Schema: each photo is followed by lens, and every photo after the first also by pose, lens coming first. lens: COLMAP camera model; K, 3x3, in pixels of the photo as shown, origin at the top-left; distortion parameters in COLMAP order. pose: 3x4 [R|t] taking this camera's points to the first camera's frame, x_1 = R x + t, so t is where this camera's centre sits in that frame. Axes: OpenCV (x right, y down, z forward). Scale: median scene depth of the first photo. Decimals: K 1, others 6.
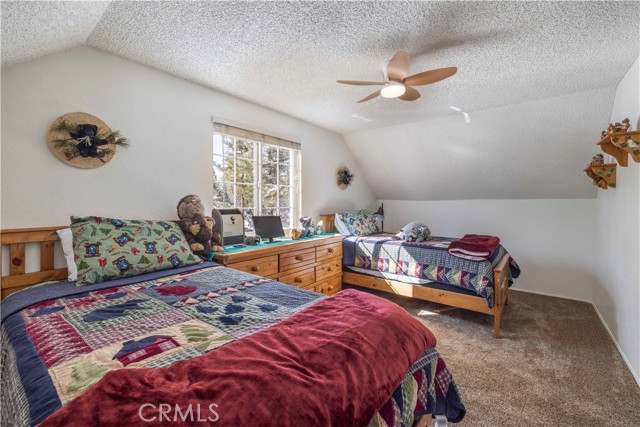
lens RADIAL K [[270.7, 0, 321.8], [0, 270.7, 208.7], [0, 0, 1]] dist [0.000852, -0.000080]
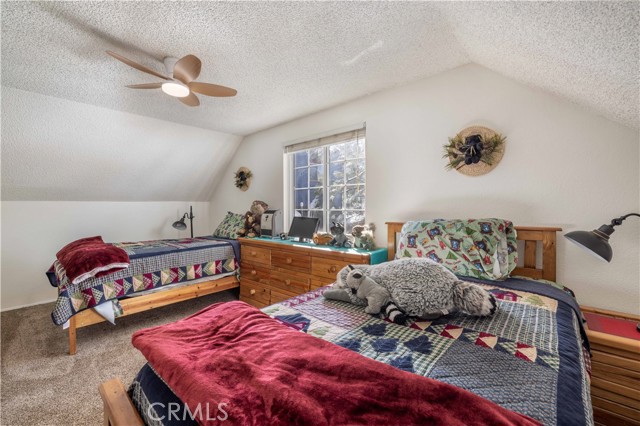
lens RADIAL K [[270.7, 0, 321.8], [0, 270.7, 208.2], [0, 0, 1]] dist [0.000852, -0.000080]
pose [[-0.036607, 0.012674, -0.999249, 0.573987], [-0.010805, 0.999856, 0.013077, -0.014378], [0.999271, 0.011276, -0.036465, 0.727252]]
